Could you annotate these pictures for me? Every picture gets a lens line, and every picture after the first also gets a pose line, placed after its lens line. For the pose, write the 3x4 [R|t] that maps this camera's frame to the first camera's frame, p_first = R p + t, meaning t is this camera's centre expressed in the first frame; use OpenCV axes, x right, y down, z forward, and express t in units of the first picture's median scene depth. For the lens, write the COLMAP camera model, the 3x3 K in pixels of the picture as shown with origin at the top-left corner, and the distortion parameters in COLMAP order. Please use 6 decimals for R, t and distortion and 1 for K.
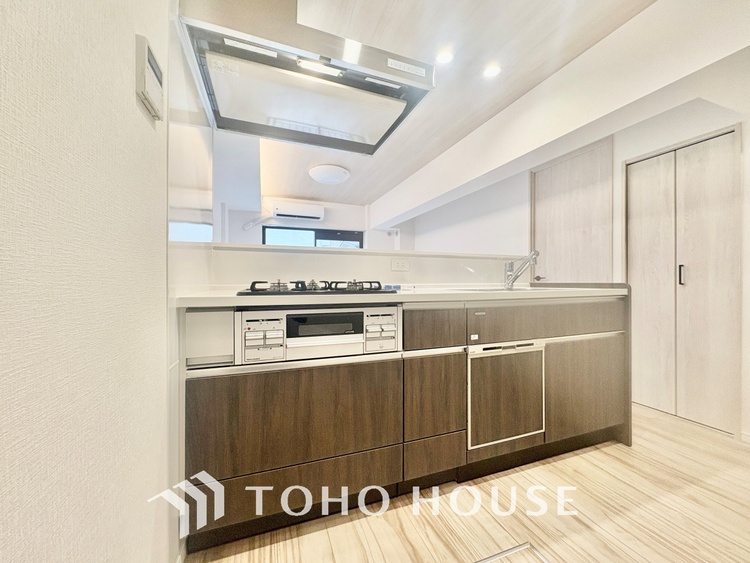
lens RADIAL K [[298.5, 0, 374.7], [0, 298.5, 282.6], [0, 0, 1]] dist [0.001153, -0.000030]
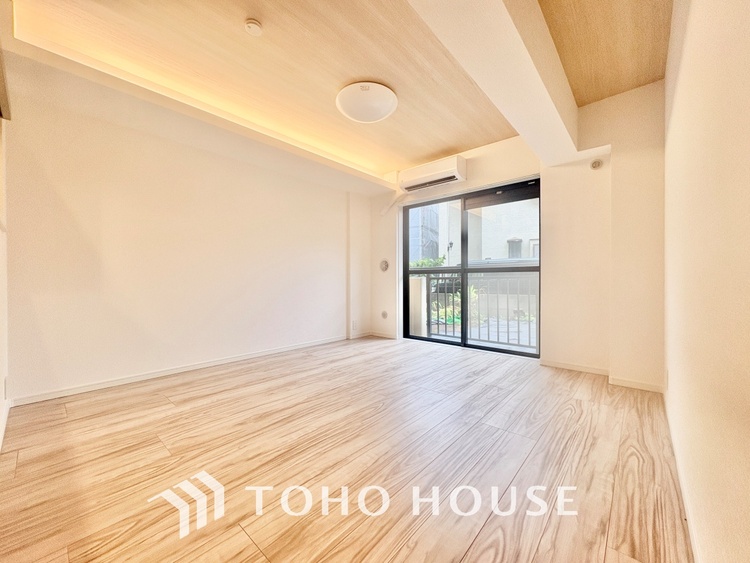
lens RADIAL K [[298.5, 0, 375.4], [0, 298.5, 282.5], [0, 0, 1]] dist [0.001153, -0.000030]
pose [[0.463256, 0.002629, -0.886220, 0.318136], [0.001686, 0.999991, 0.003848, 0.017963], [0.886223, -0.003277, 0.463248, 0.511871]]
